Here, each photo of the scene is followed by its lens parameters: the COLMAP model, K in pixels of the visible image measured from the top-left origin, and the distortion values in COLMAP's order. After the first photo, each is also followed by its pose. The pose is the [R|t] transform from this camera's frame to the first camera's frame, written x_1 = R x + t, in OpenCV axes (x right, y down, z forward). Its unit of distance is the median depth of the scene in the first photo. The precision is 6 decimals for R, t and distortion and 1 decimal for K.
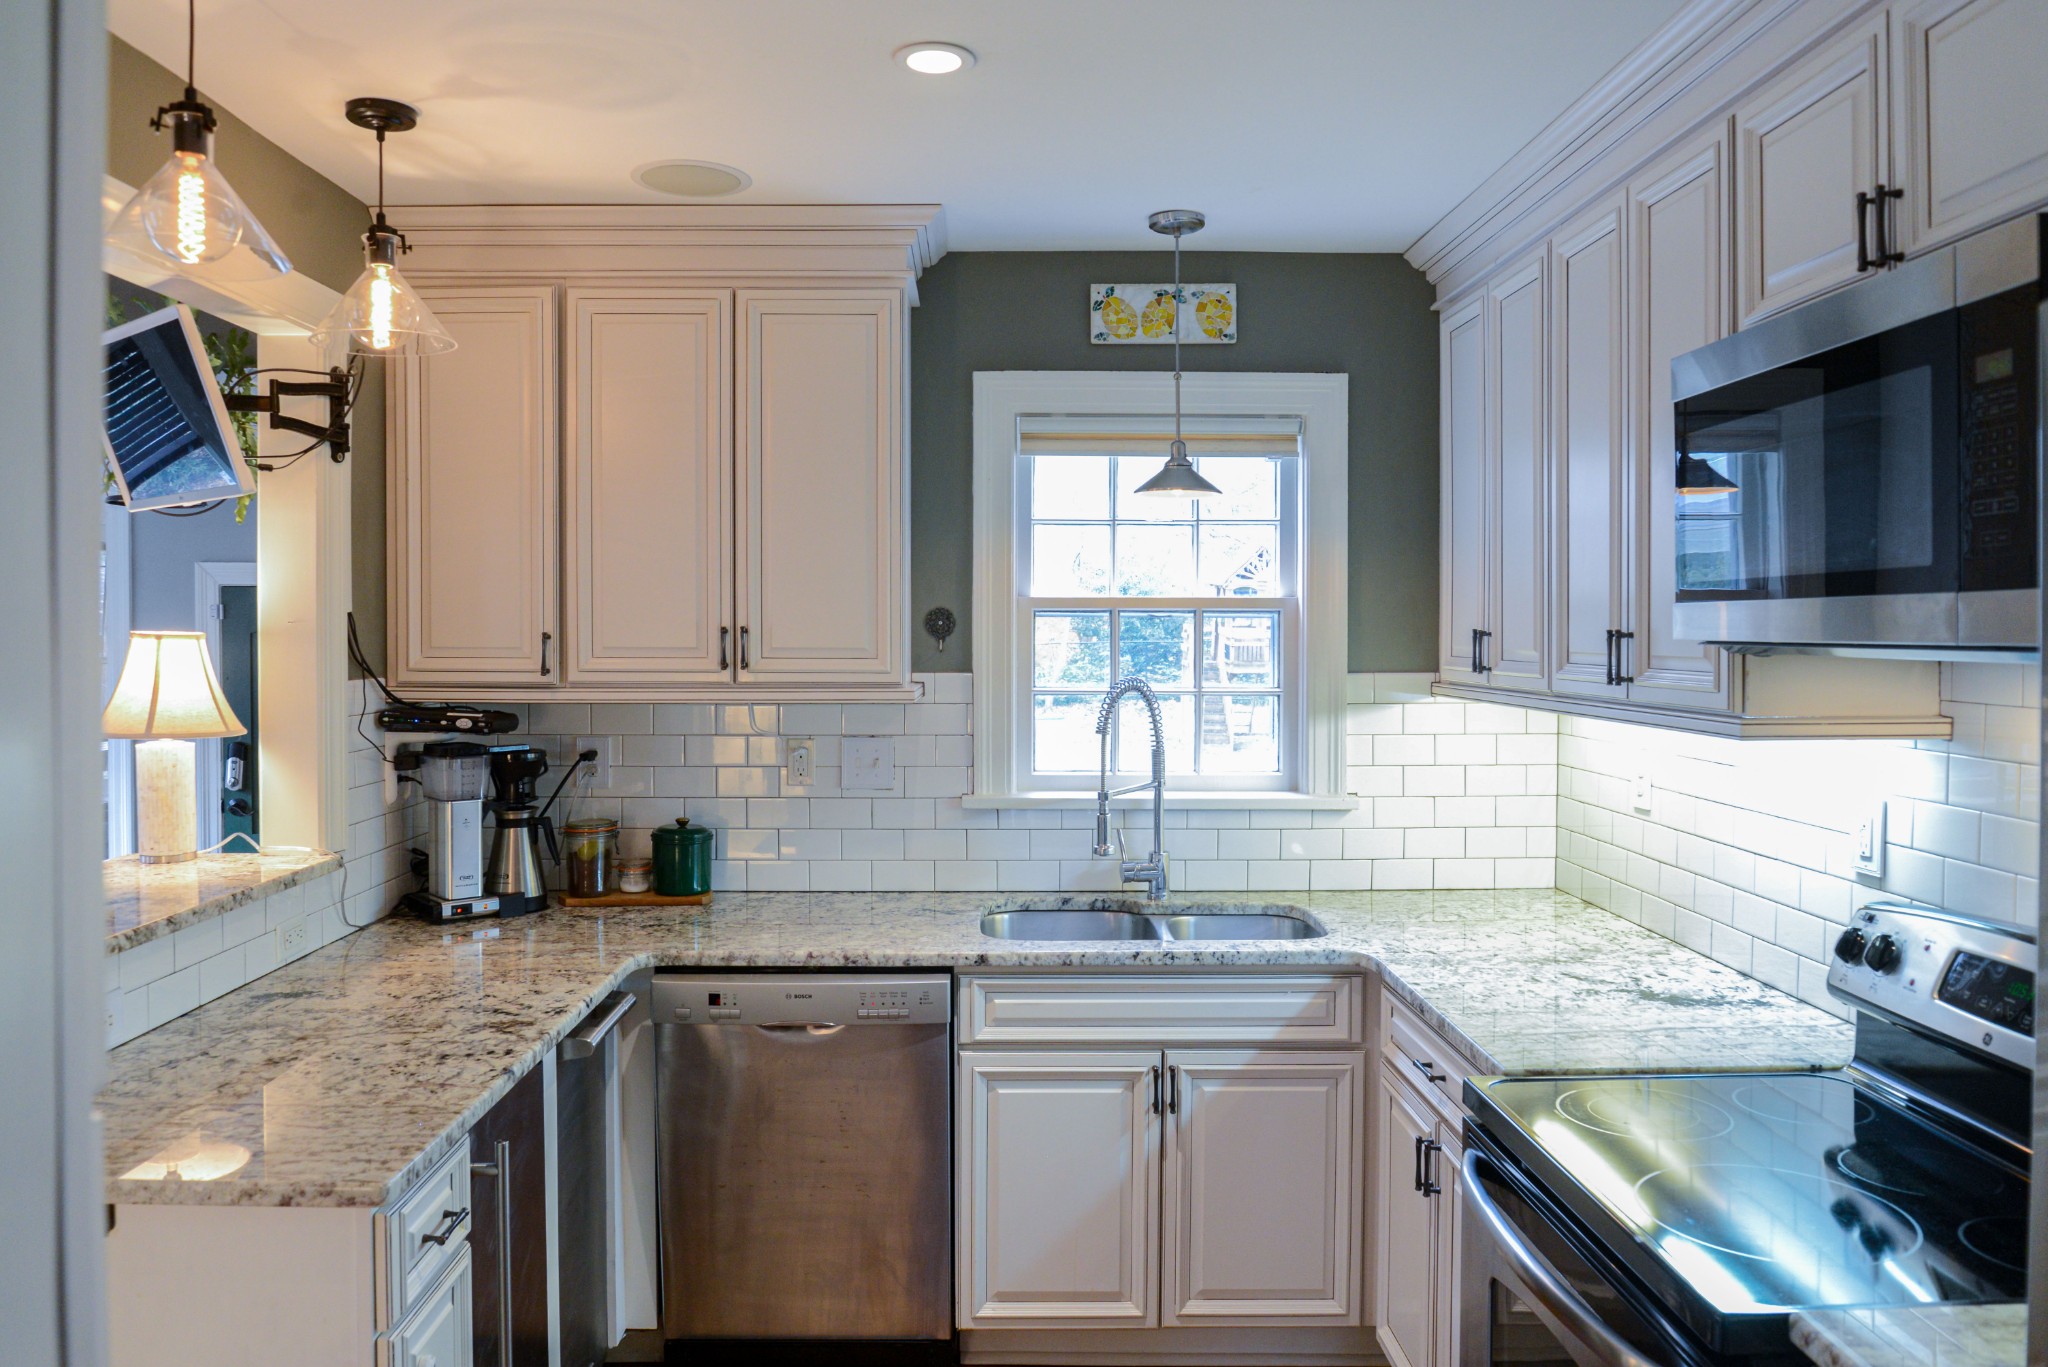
lens RADIAL K [[1469.5, 0, 1010.1], [0, 1469.5, 637.6], [0, 0, 1]] dist [-0.000624, 0.001284]
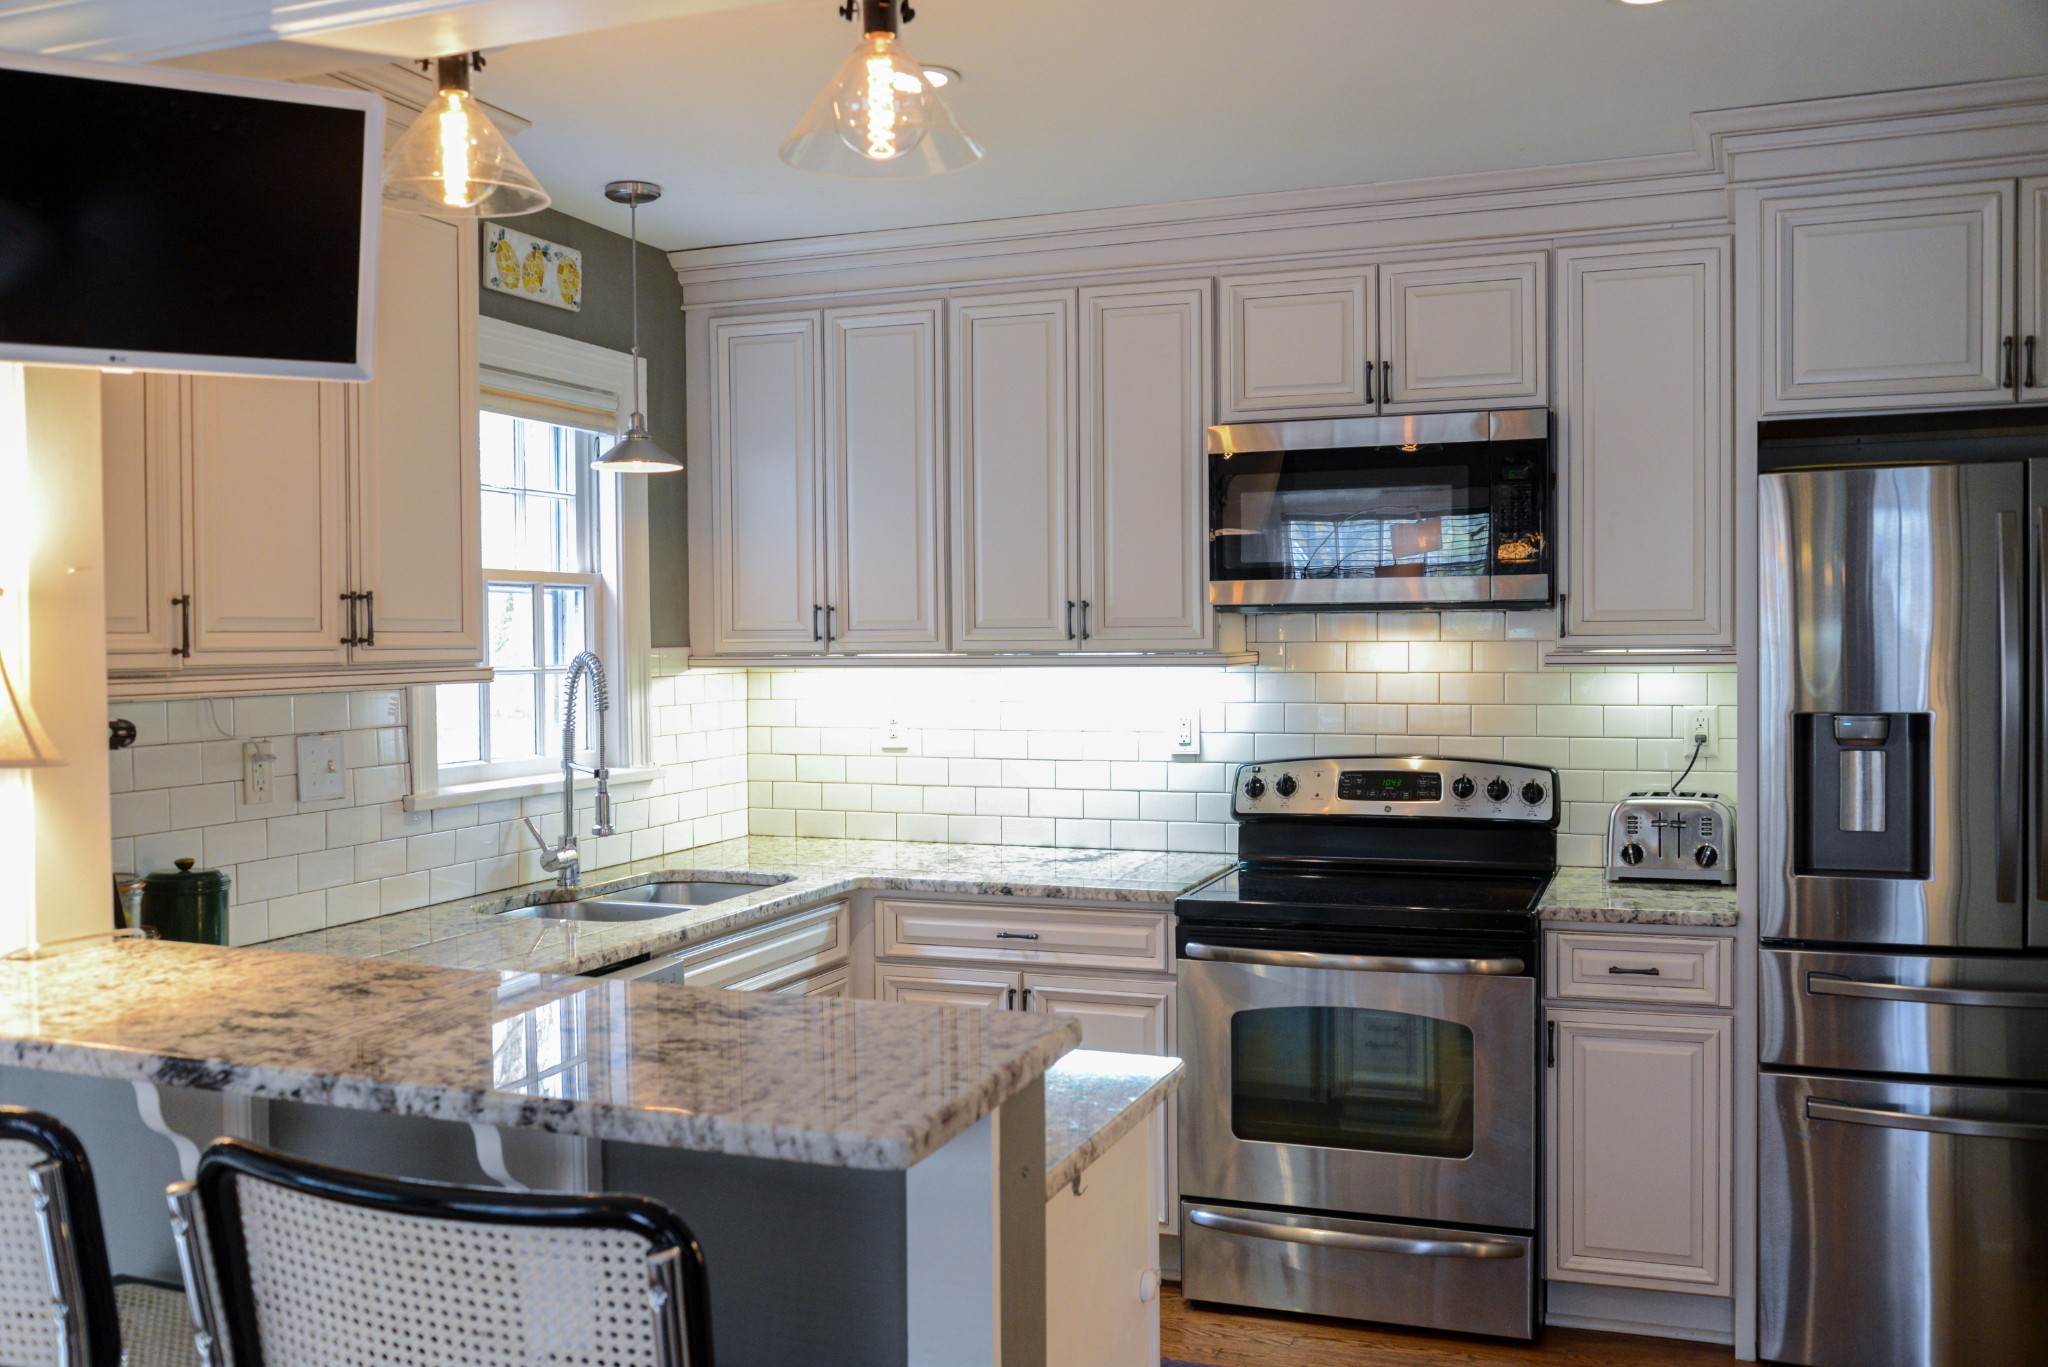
lens RADIAL K [[1788.8, 0, 1012.9], [0, 1788.8, 697.6], [0, 0, 1]] dist [-0.054064, 0.003006]
pose [[0.379631, -0.038314, 0.924344, -0.946872], [0.014529, 0.999266, 0.035452, 0.020628], [-0.925024, -0.000028, 0.379909, 0.319768]]
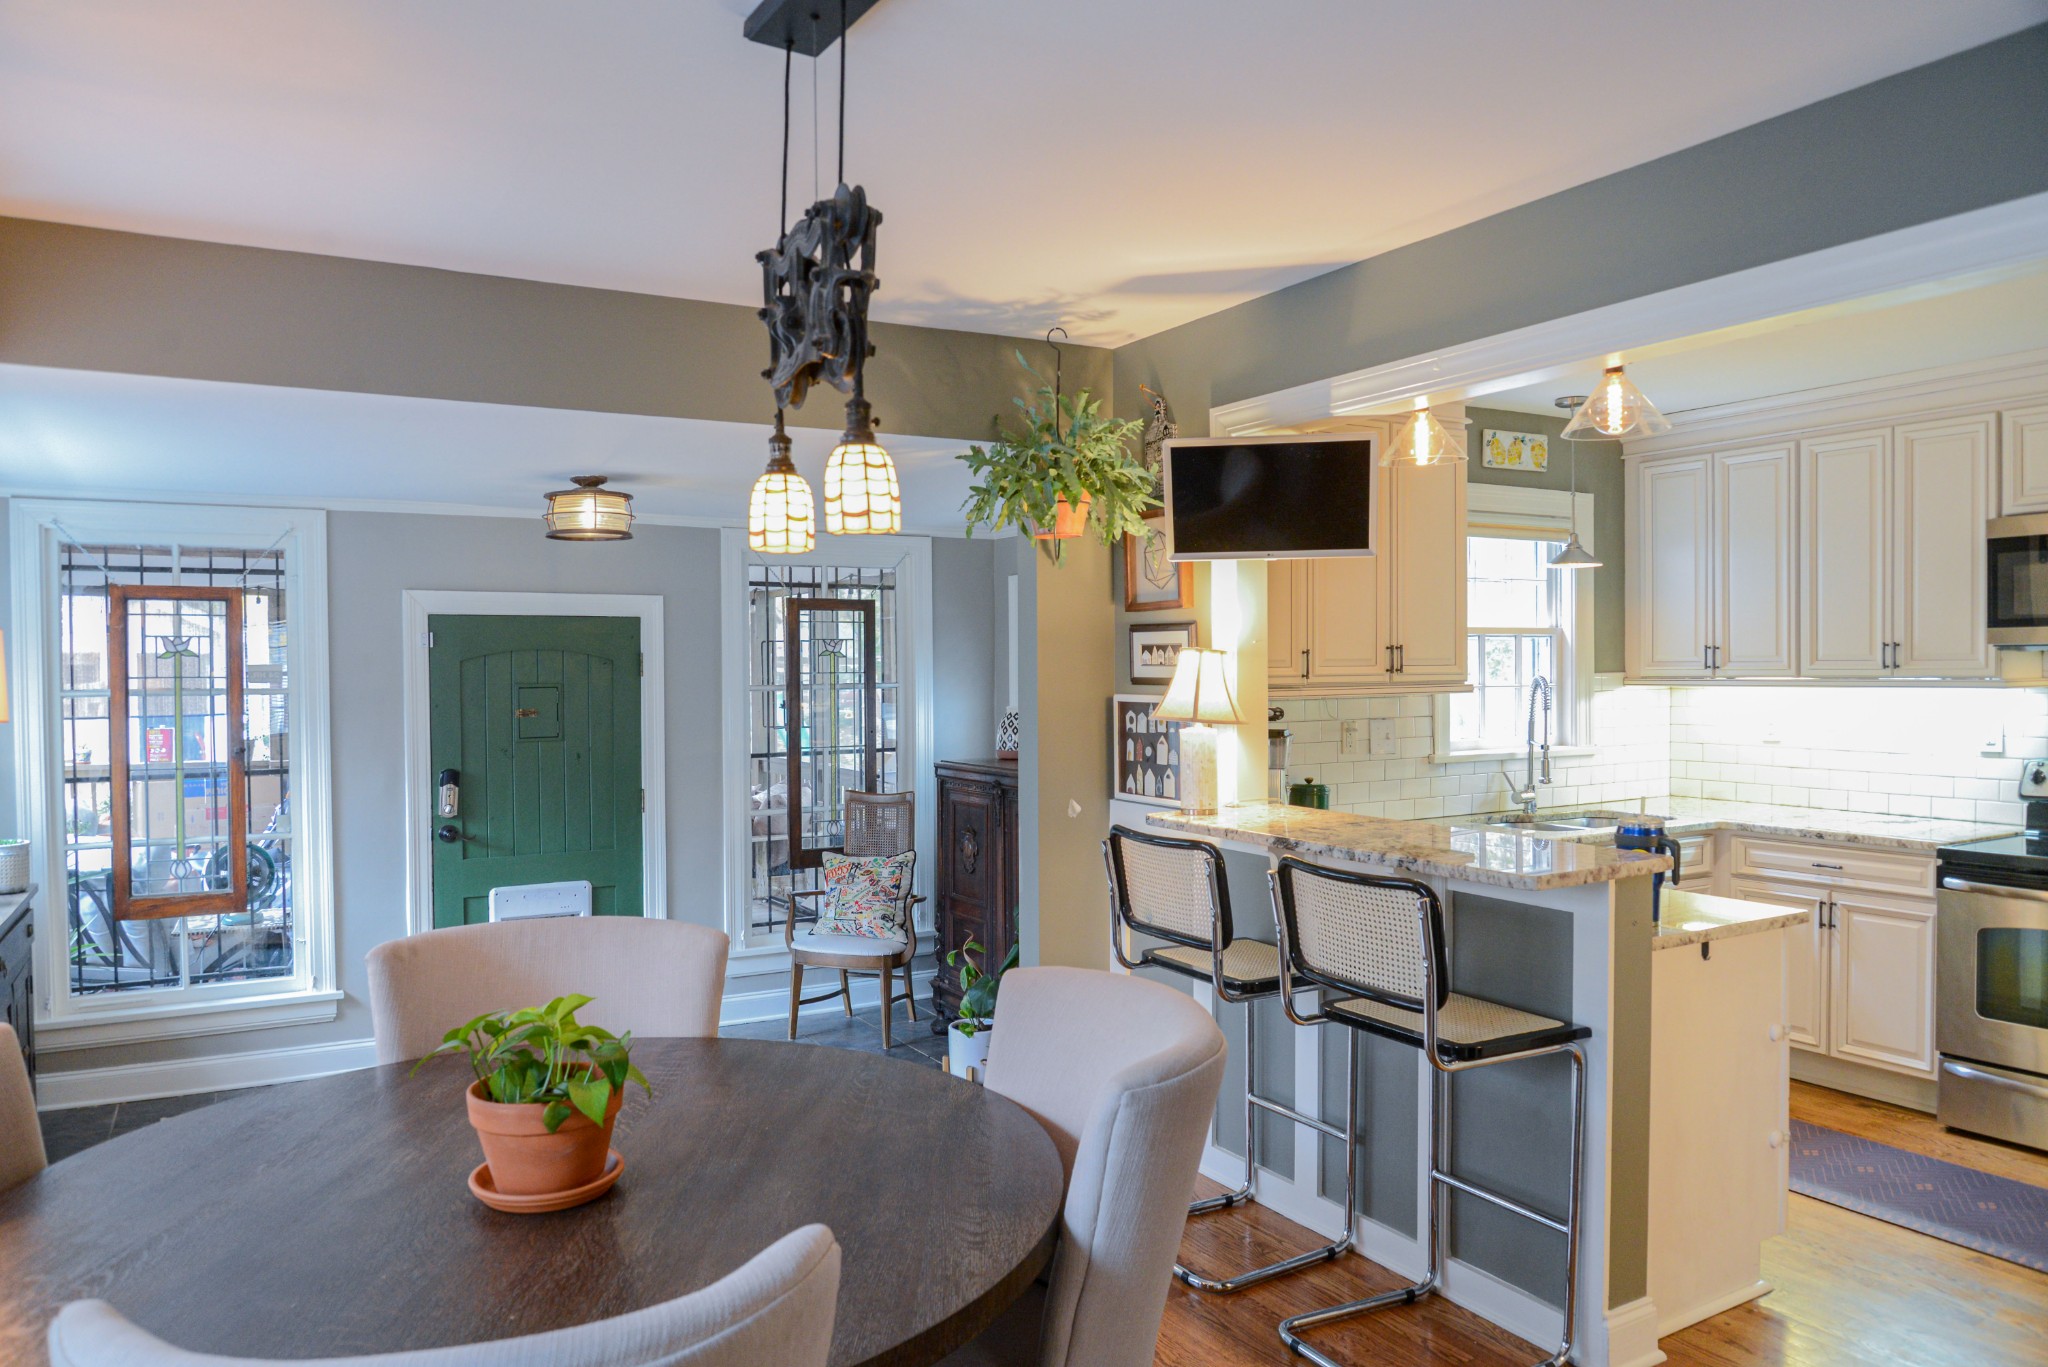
lens RADIAL K [[1383.2, 0, 1016.4], [0, 1383.2, 699.5], [0, 0, 1]] dist [-0.035641, 0.004770]
pose [[0.880457, -0.023219, 0.473557, -1.229966], [0.015018, 0.999665, 0.021091, 0.012945], [-0.473888, -0.011458, 0.880511, -0.075689]]
